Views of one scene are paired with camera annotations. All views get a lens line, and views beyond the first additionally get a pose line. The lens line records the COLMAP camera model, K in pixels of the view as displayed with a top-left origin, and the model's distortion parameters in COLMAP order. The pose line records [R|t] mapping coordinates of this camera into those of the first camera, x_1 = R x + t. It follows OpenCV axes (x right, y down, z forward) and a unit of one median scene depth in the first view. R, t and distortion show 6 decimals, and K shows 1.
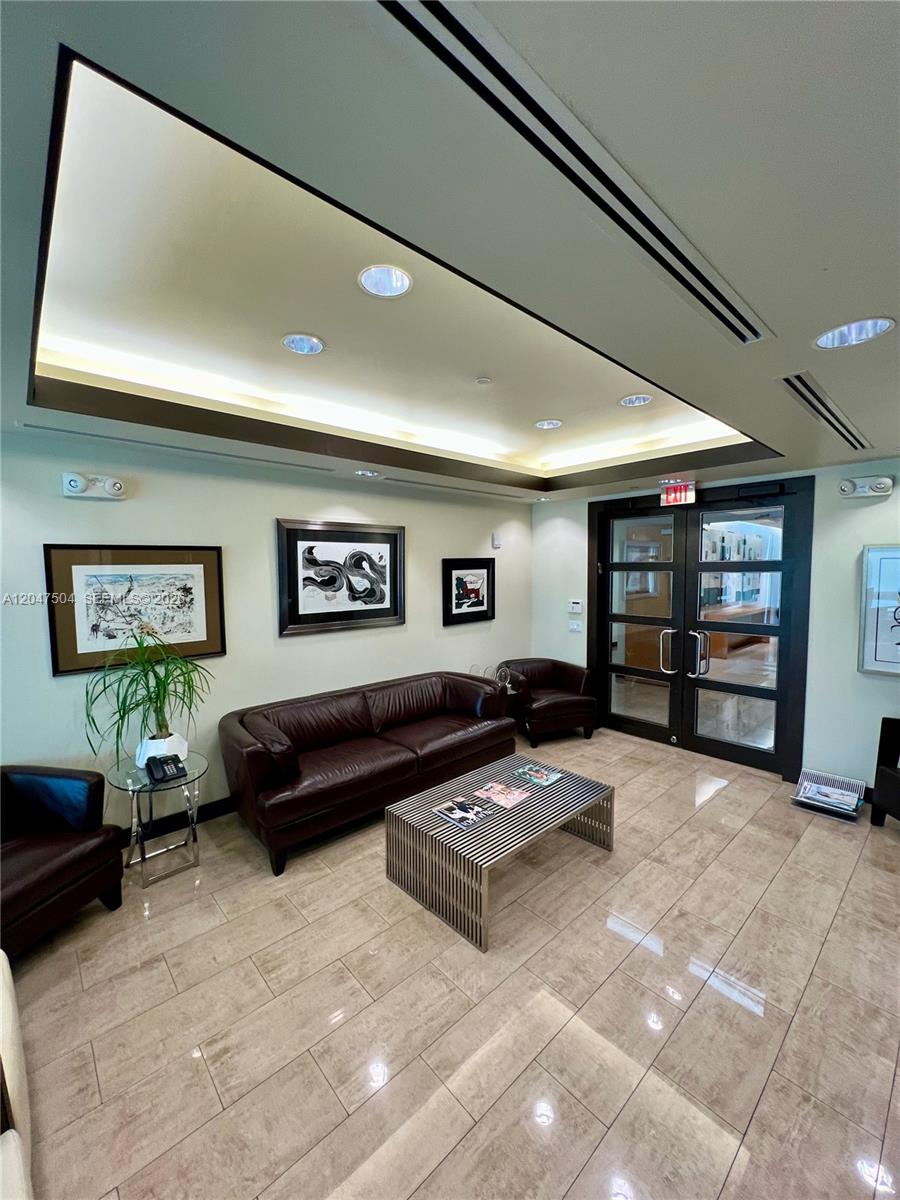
lens RADIAL K [[480.0, 0, 449.4], [0, 480.0, 601.6], [0, 0, 1]] dist [-0.008221, 0.002920]
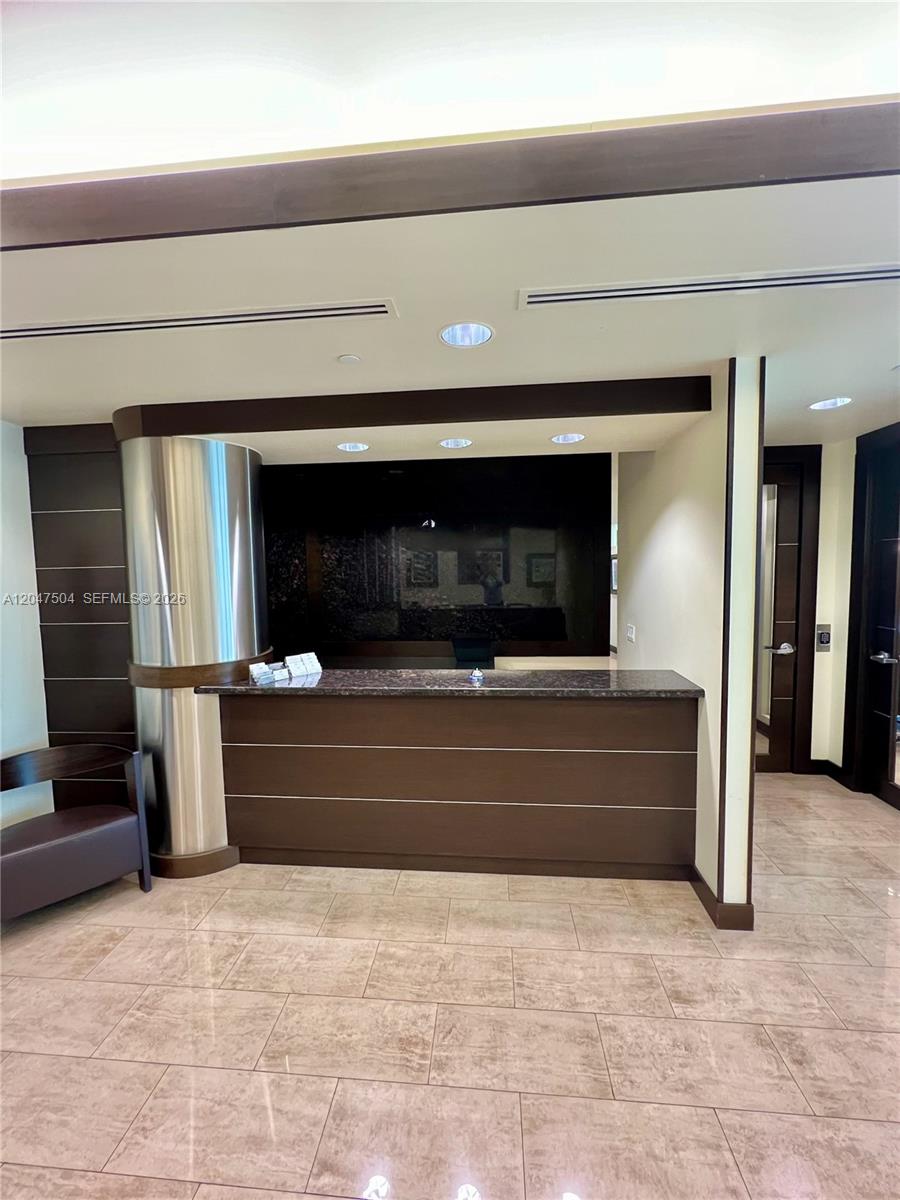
lens RADIAL K [[480.0, 0, 449.8], [0, 480.0, 598.2], [0, 0, 1]] dist [-0.008221, 0.002920]
pose [[-0.671438, -0.038801, 0.740045, 0.005427], [0.065943, 0.991539, 0.111817, -0.054281], [-0.738121, 0.123878, -0.663198, 1.190276]]
